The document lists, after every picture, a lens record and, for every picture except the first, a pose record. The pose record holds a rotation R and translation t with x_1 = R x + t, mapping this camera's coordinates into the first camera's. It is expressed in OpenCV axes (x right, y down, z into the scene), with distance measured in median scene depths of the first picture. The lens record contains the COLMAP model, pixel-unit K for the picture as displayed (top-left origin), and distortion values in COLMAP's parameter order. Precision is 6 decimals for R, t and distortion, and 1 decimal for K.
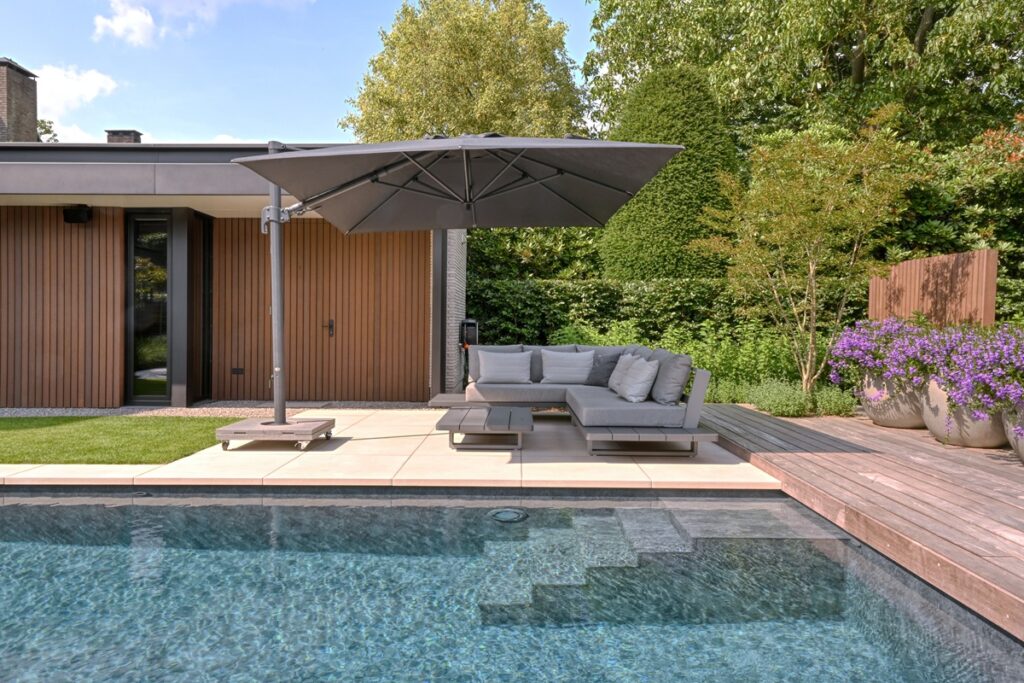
lens RADIAL K [[711.4, 0, 512.0], [0, 711.4, 341.5], [0, 0, 1]] dist [-0.006929, -0.002098]
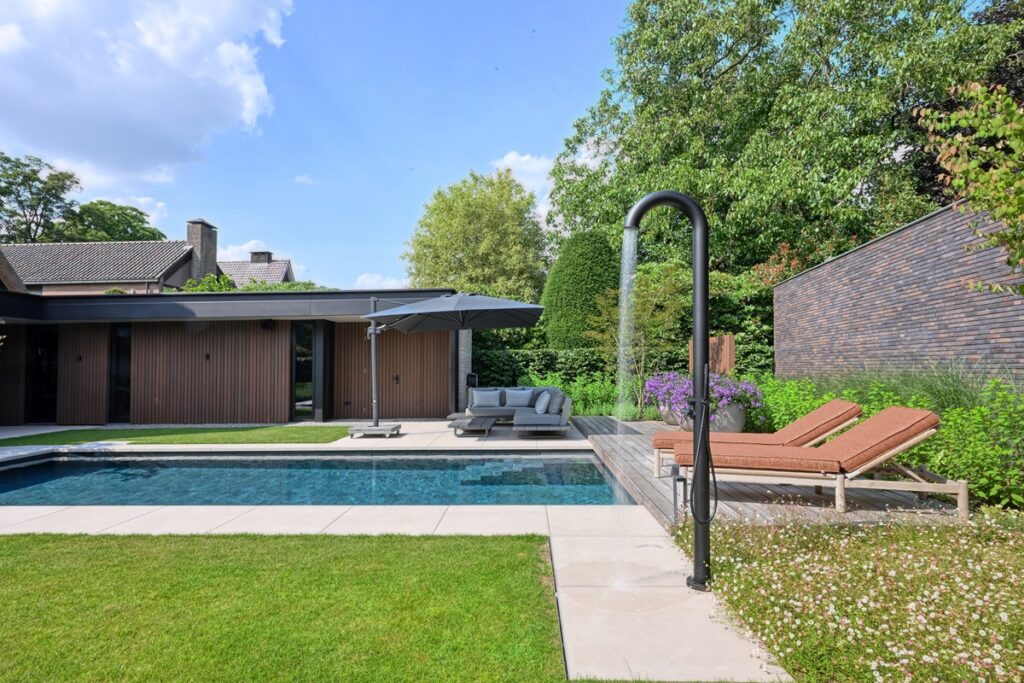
lens RADIAL K [[507.8, 0, 533.1], [0, 507.8, 346.3], [0, 0, 1]] dist [-0.000124, 0.000091]
pose [[0.999623, -0.015186, 0.022854, 0.066669], [0.016676, 0.997648, -0.066489, -0.009793], [-0.021791, 0.066845, 0.997525, -0.313551]]
